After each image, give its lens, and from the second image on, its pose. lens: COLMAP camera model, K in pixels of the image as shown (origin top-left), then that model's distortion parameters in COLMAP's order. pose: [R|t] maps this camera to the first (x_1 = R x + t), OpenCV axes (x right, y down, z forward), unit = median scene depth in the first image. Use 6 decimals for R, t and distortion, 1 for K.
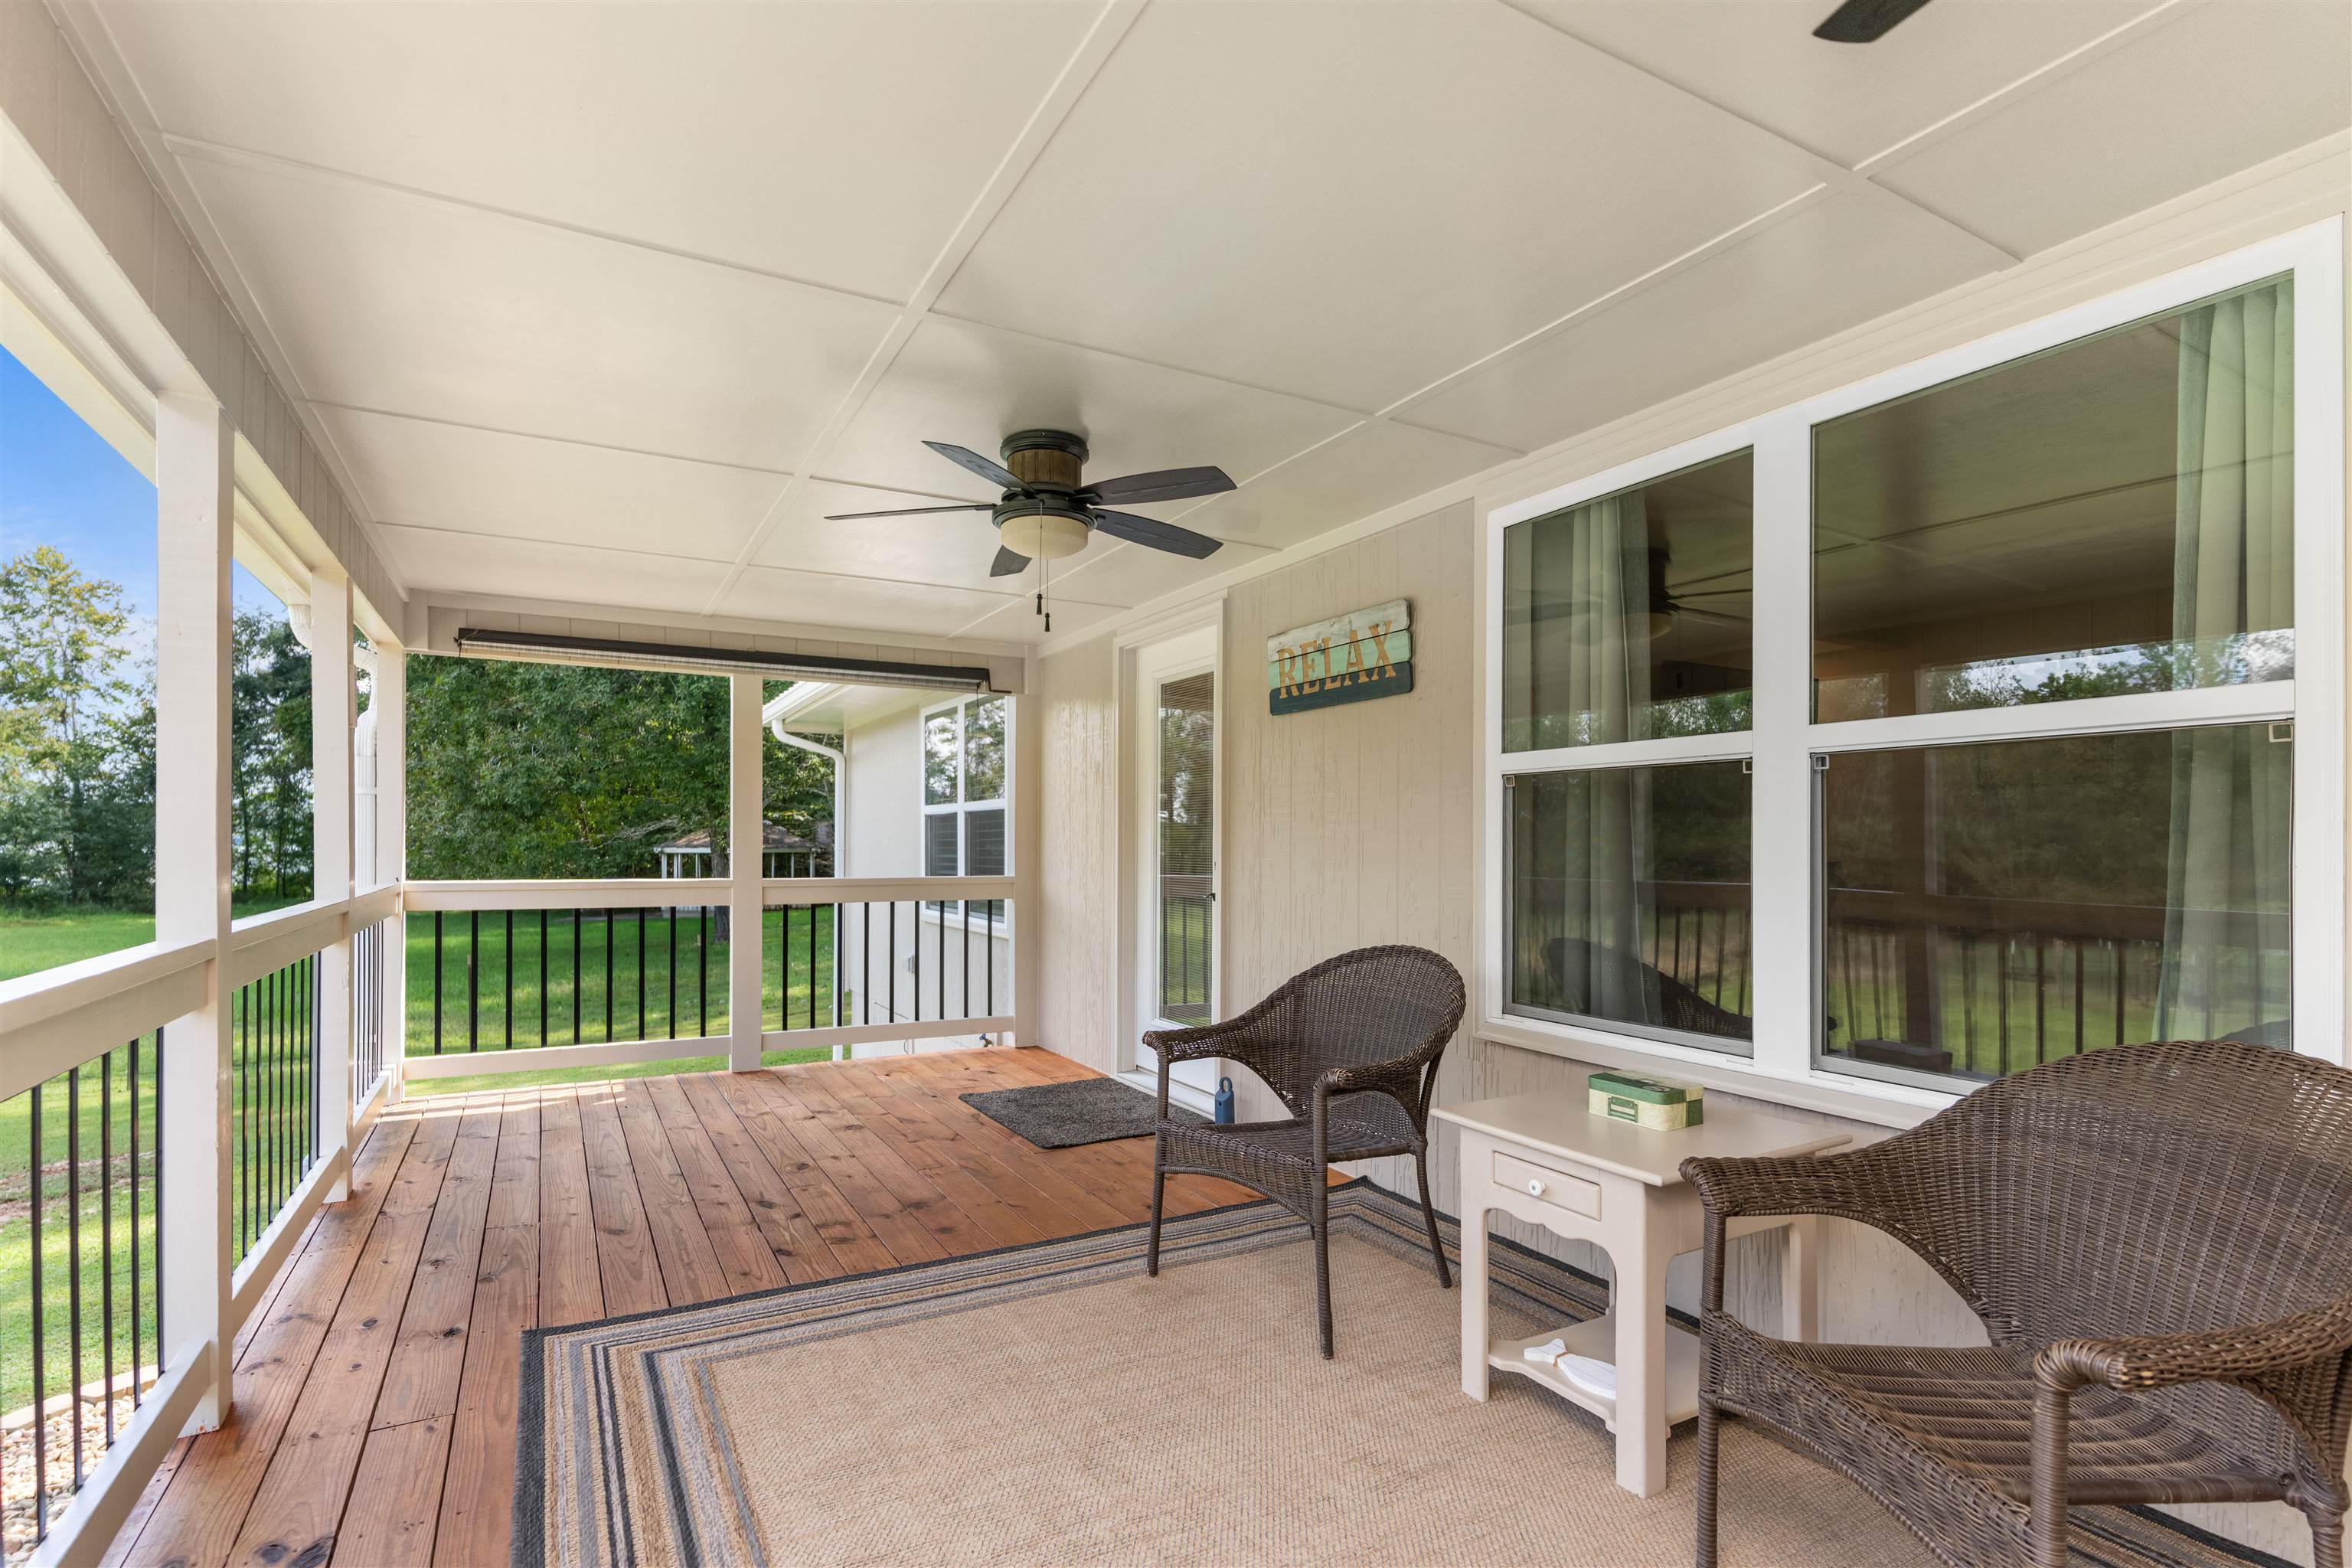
lens RADIAL K [[1109.5, 0, 1153.6], [0, 1109.5, 847.7], [0, 0, 1]] dist [0.003733, -0.000032]
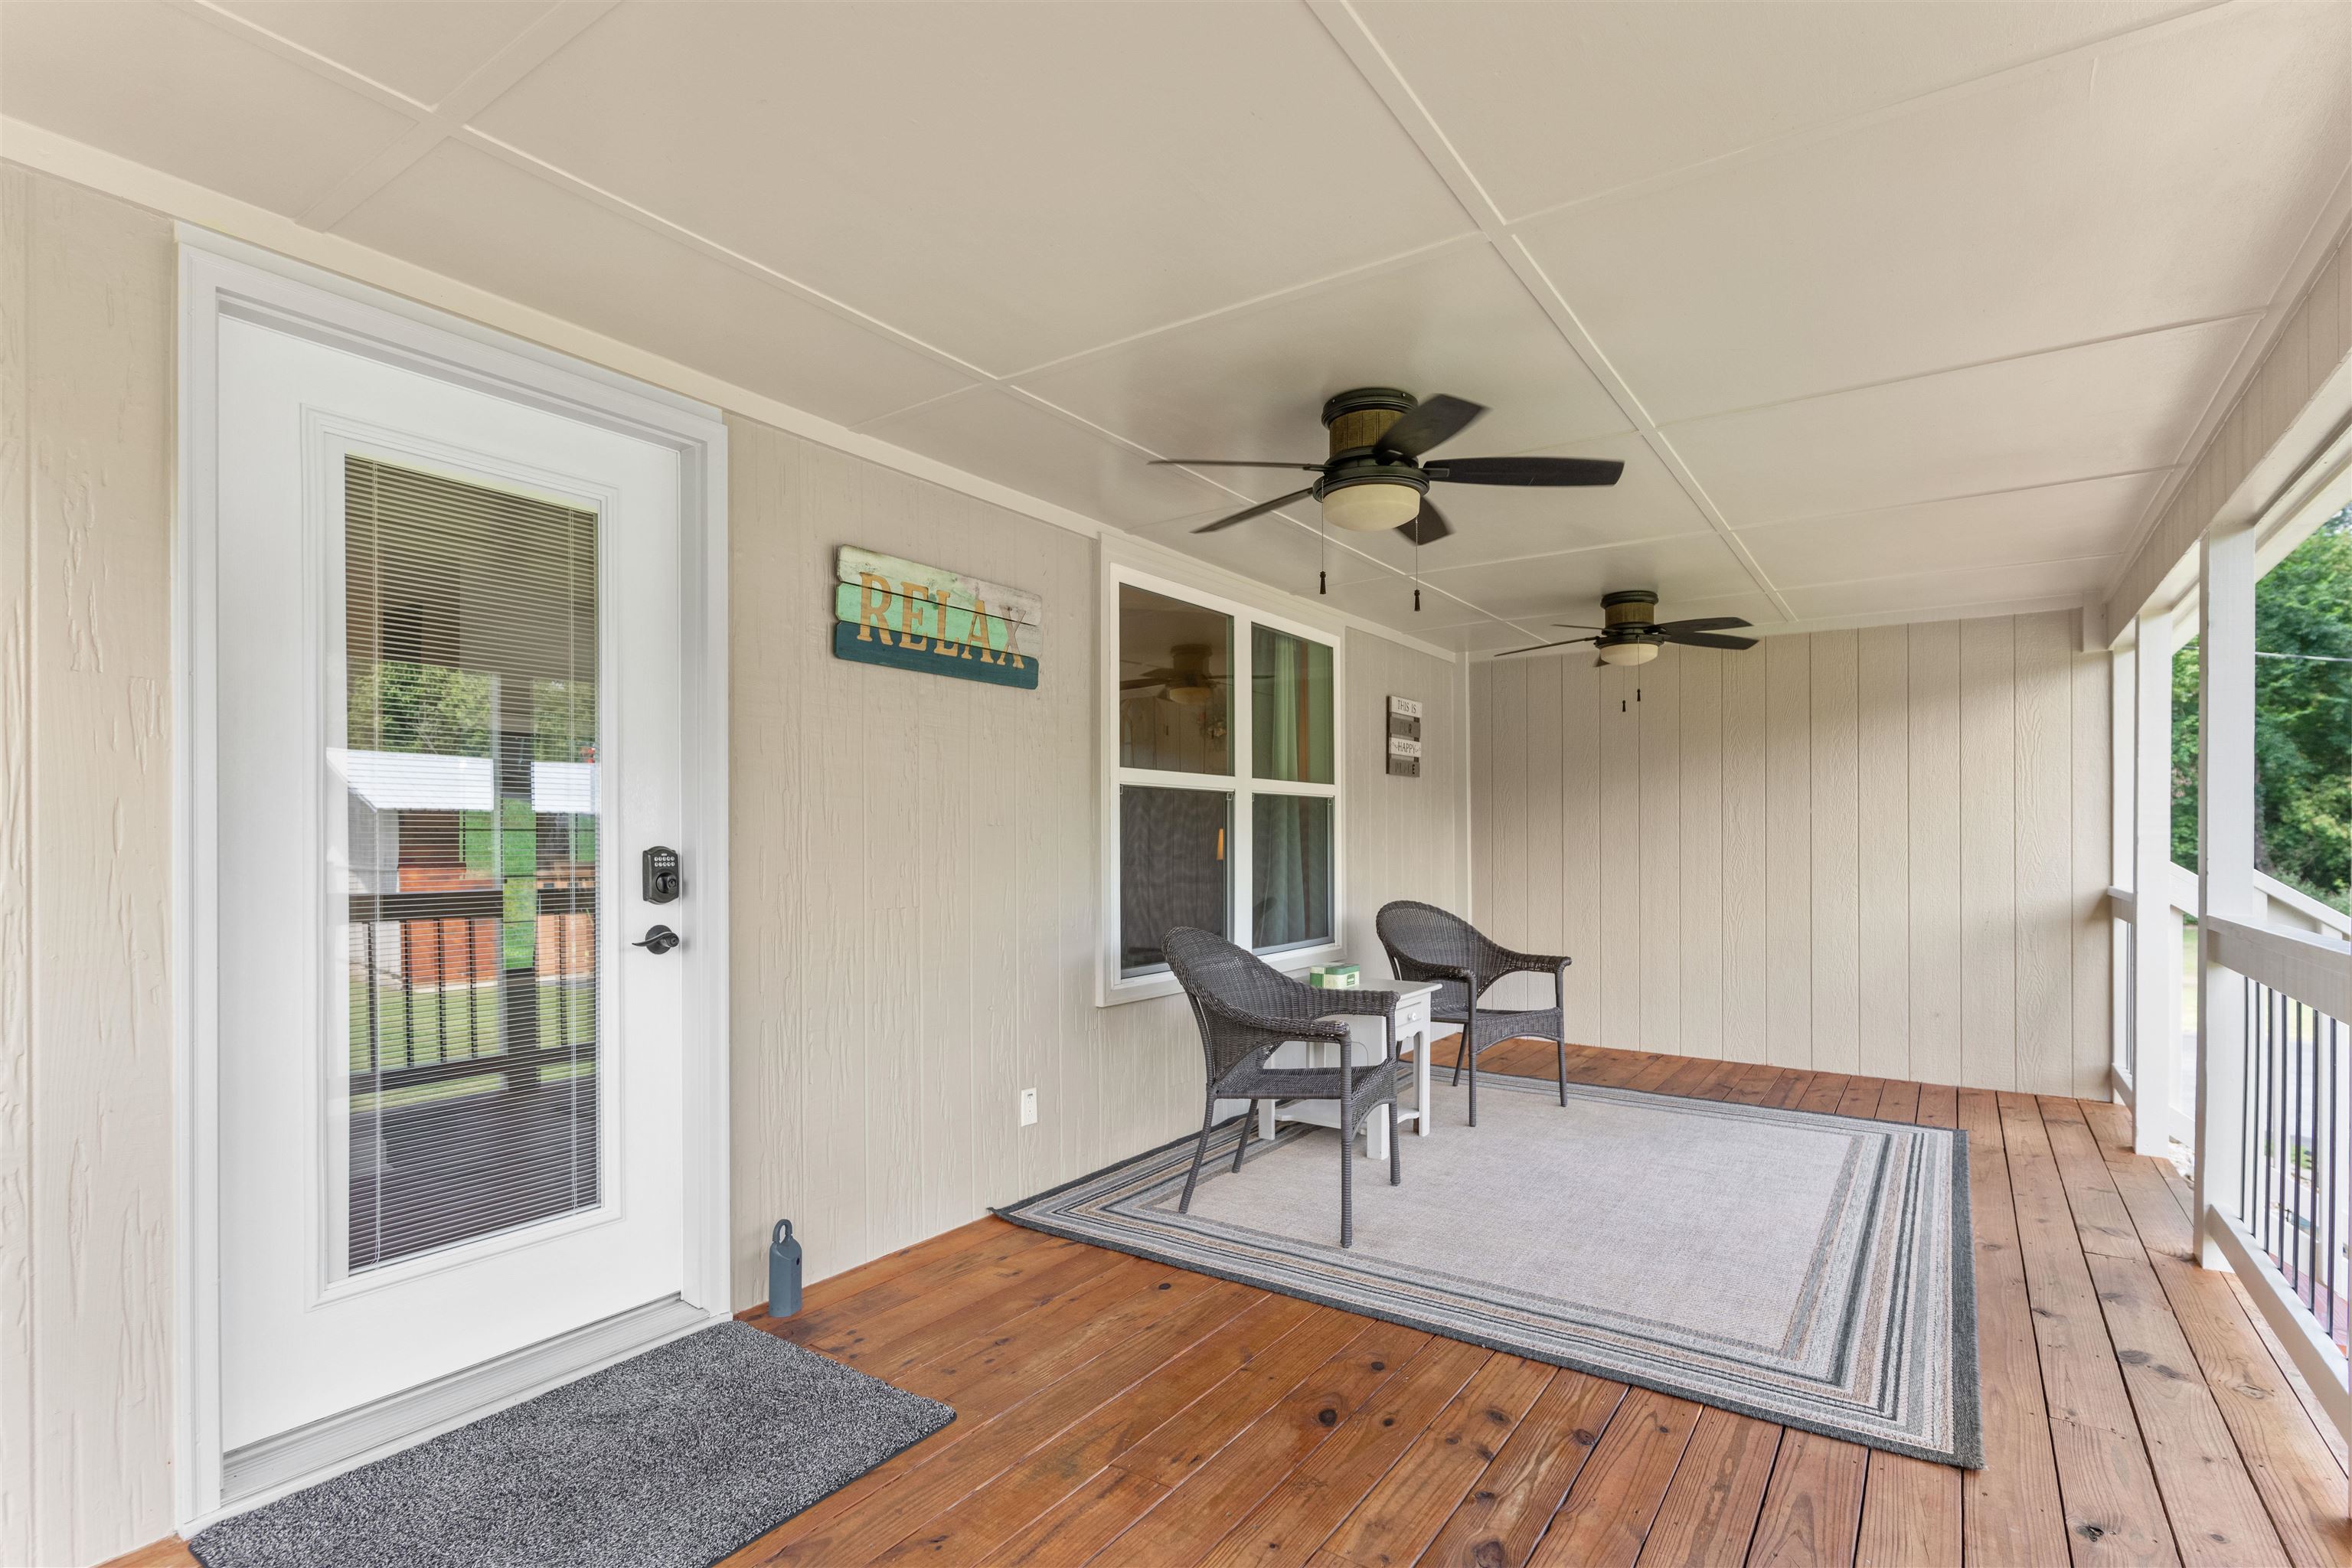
lens RADIAL K [[1109.5, 0, 1187.5], [0, 1109.5, 840.4], [0, 0, 1]] dist [0.003733, -0.000032]
pose [[-0.449936, -0.007330, 0.893031, -0.846862], [0.003210, 0.999947, 0.009824, -0.015431], [-0.893055, 0.007287, -0.449888, 1.547477]]
